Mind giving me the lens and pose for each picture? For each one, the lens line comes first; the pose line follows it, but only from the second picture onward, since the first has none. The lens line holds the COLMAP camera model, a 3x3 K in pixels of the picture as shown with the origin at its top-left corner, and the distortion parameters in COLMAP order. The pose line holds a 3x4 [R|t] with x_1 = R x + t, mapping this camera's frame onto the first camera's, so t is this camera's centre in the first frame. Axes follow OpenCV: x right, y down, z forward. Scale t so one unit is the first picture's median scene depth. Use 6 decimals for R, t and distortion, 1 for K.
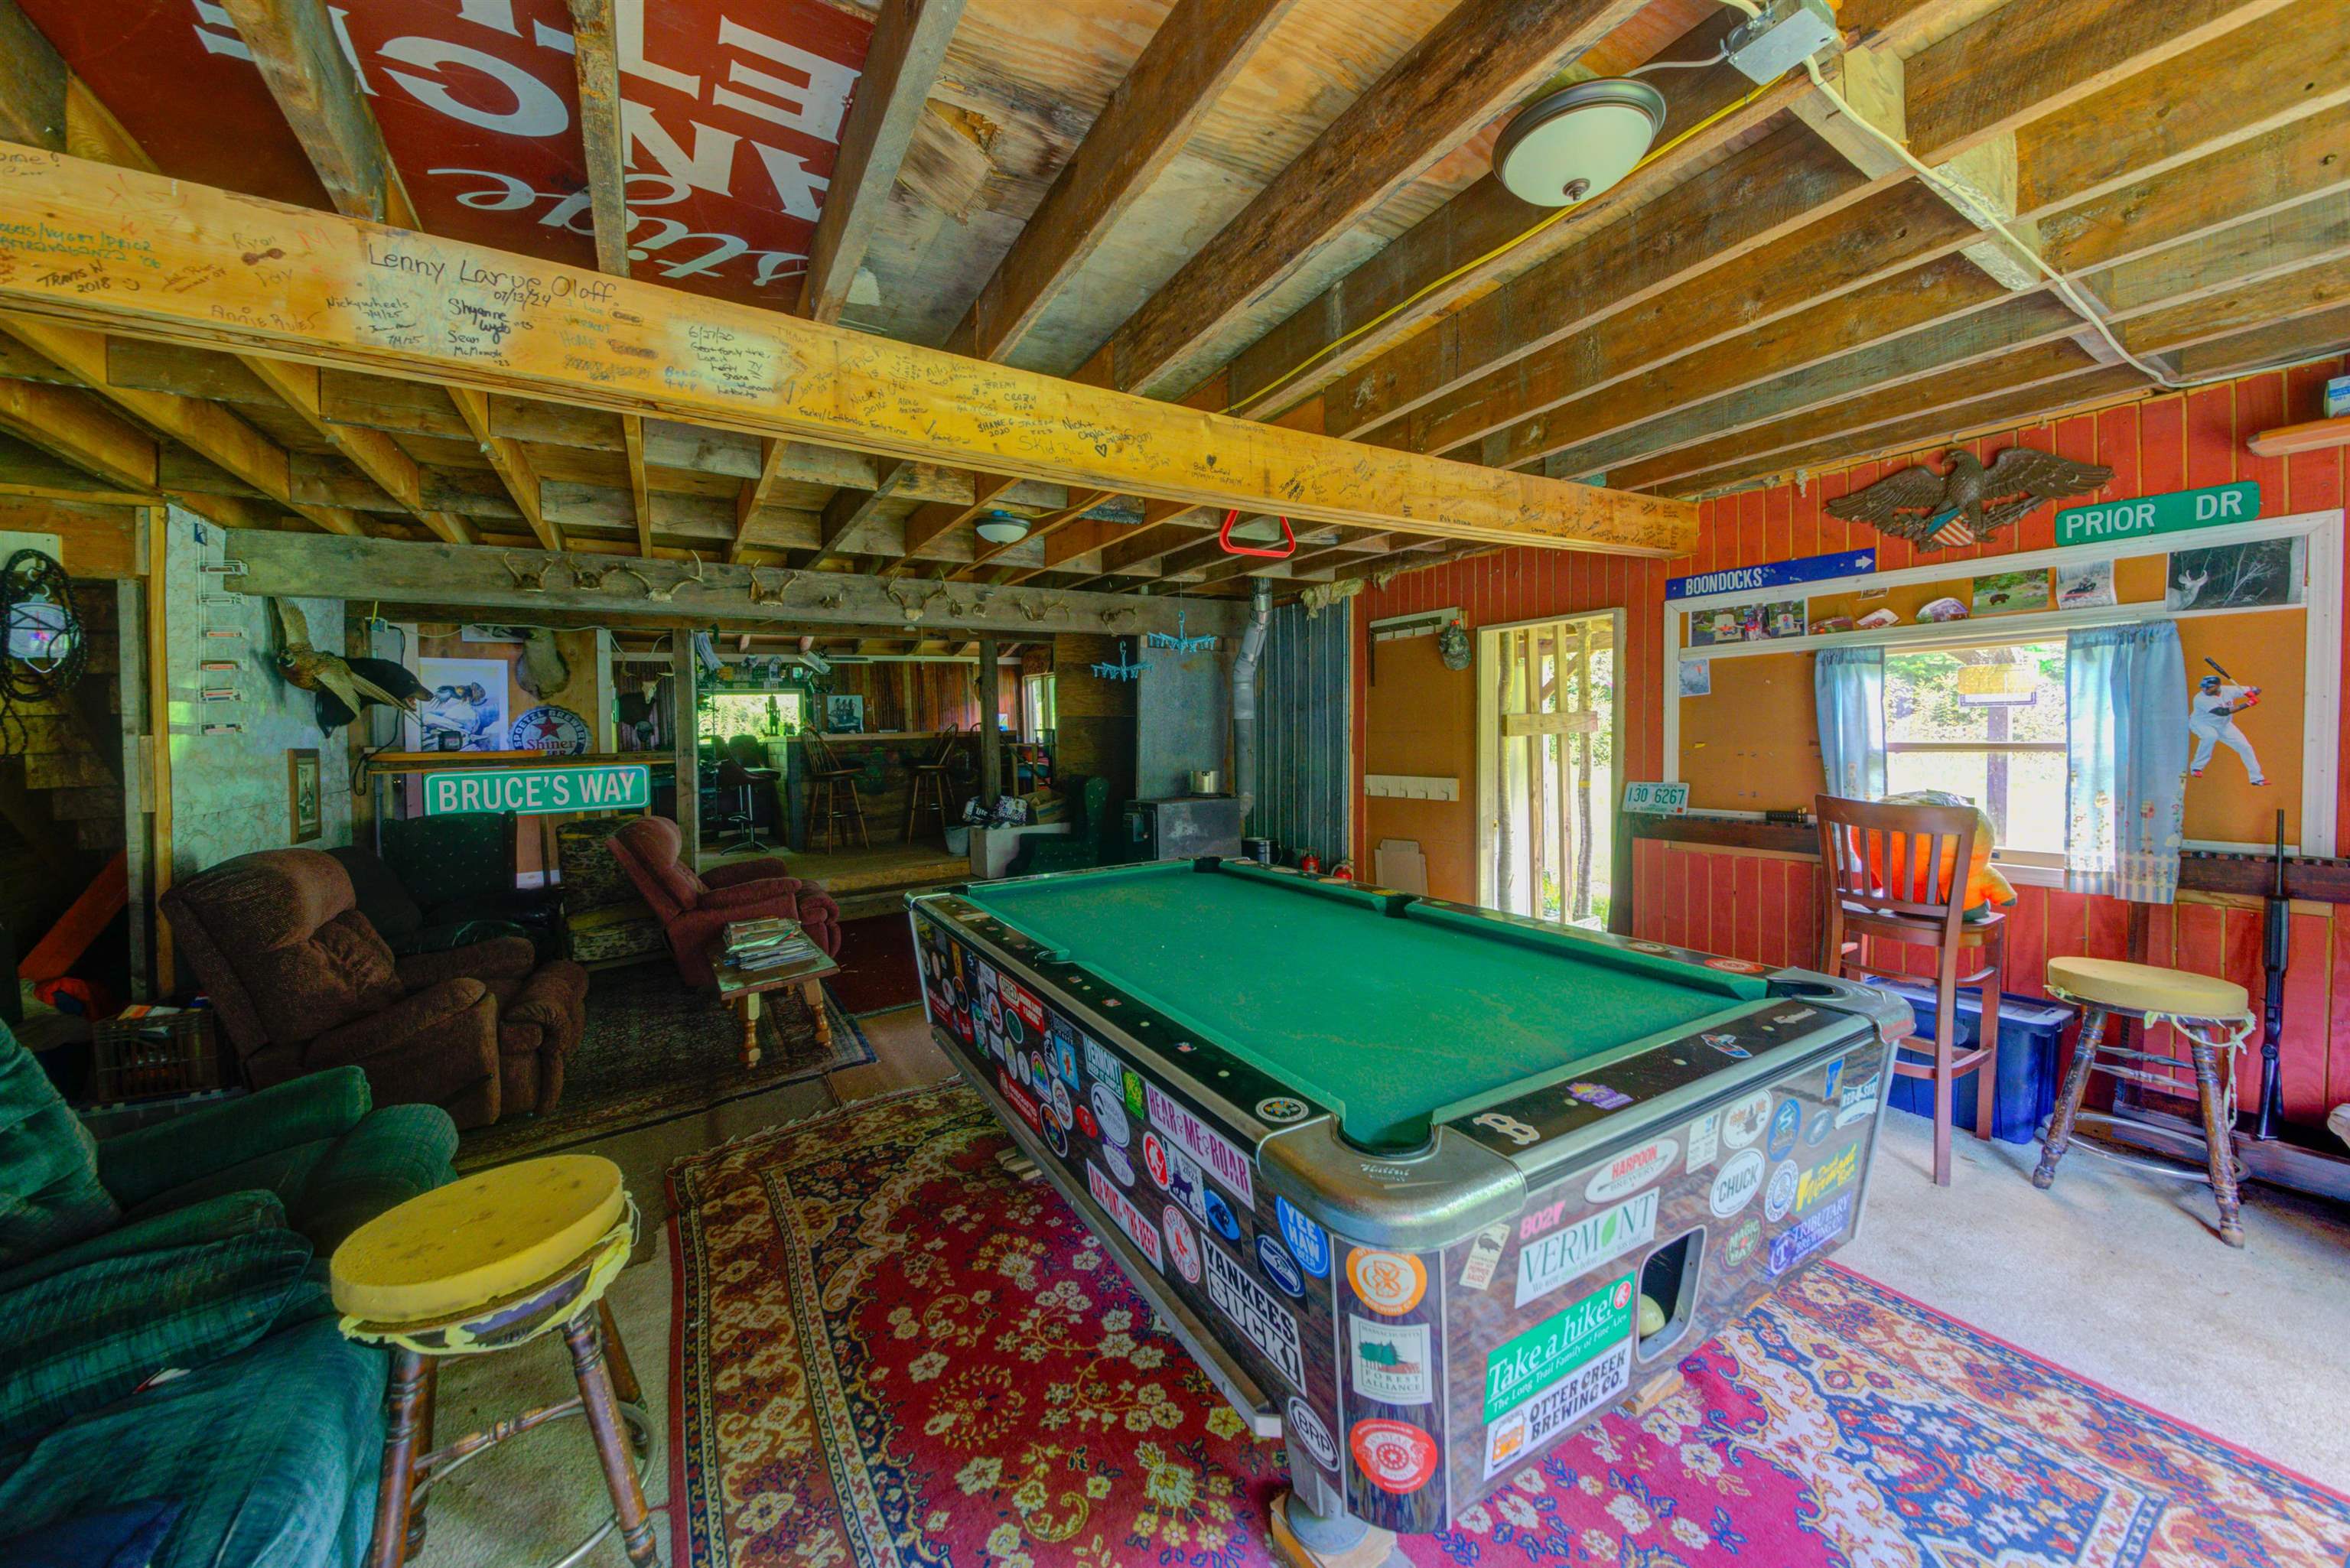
lens RADIAL K [[833.2, 0, 1172.7], [0, 833.2, 747.4], [0, 0, 1]] dist [0.045352, -0.021877]
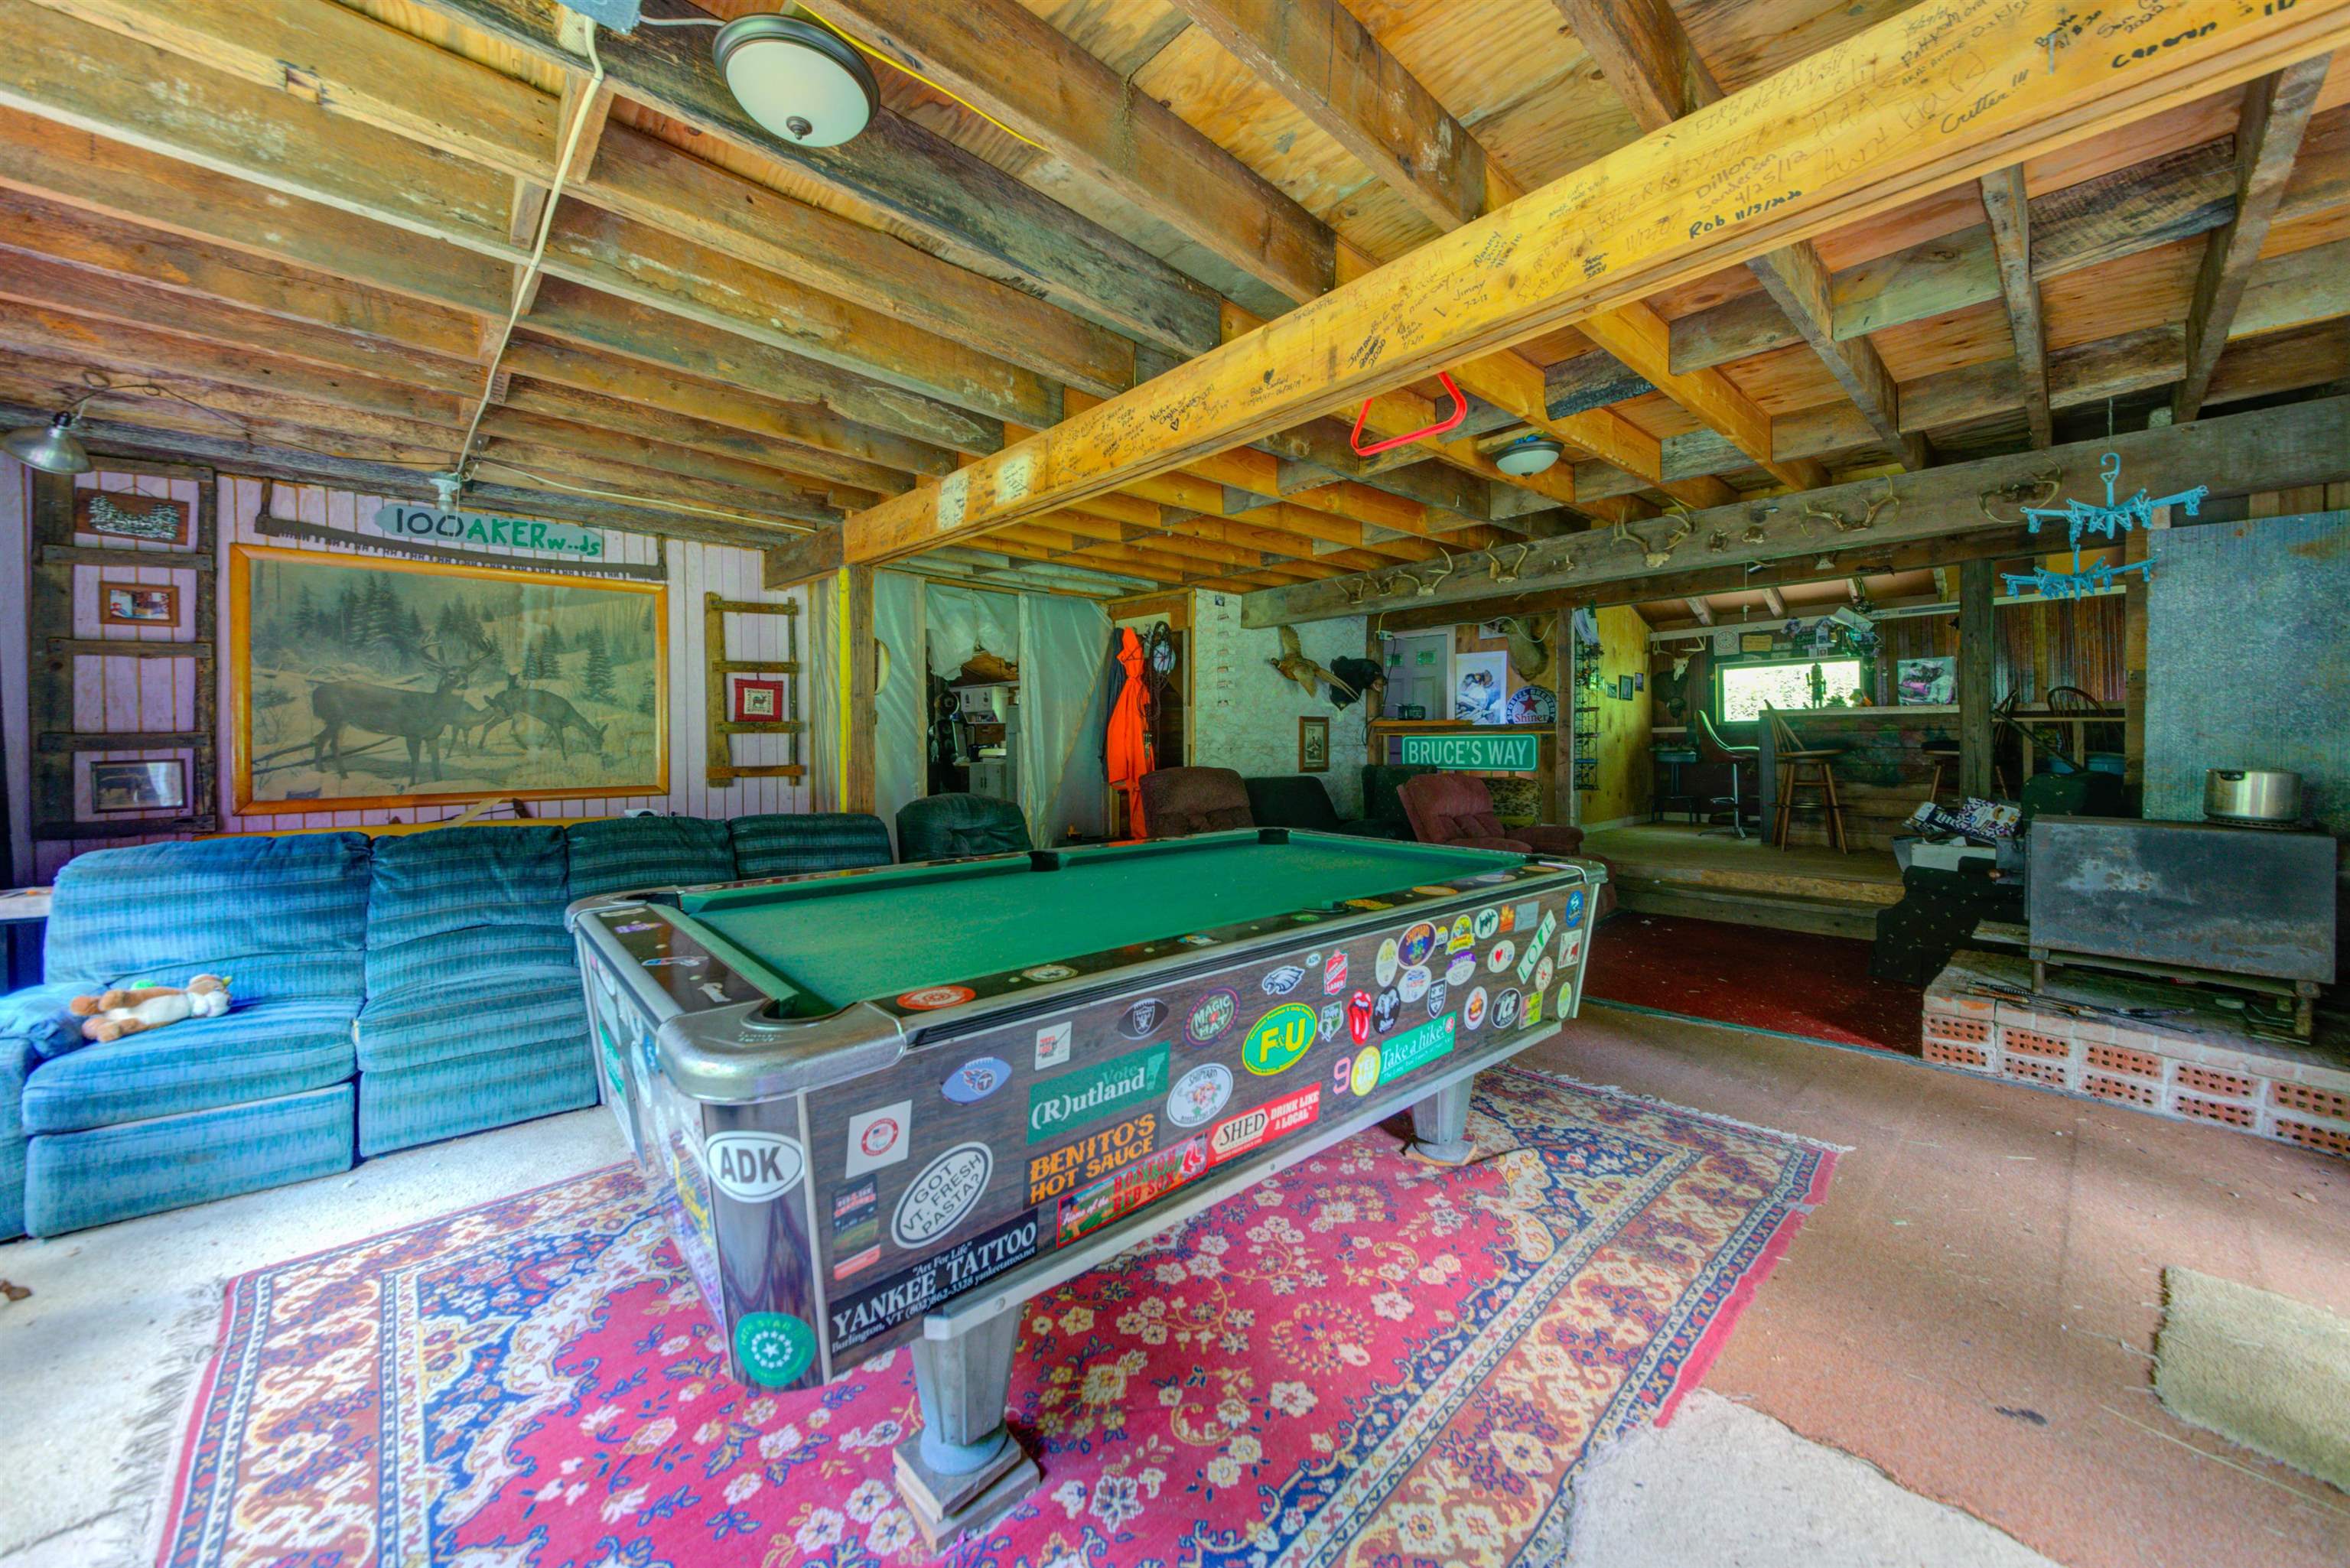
lens RADIAL K [[833.2, 0, 1172.7], [0, 833.2, 747.4], [0, 0, 1]] dist [0.045352, -0.021877]
pose [[0.188426, 0.034551, -0.981479, 0.355575], [-0.018715, 0.999326, 0.031586, 0.010616], [0.981909, 0.012417, 0.188946, 0.283207]]
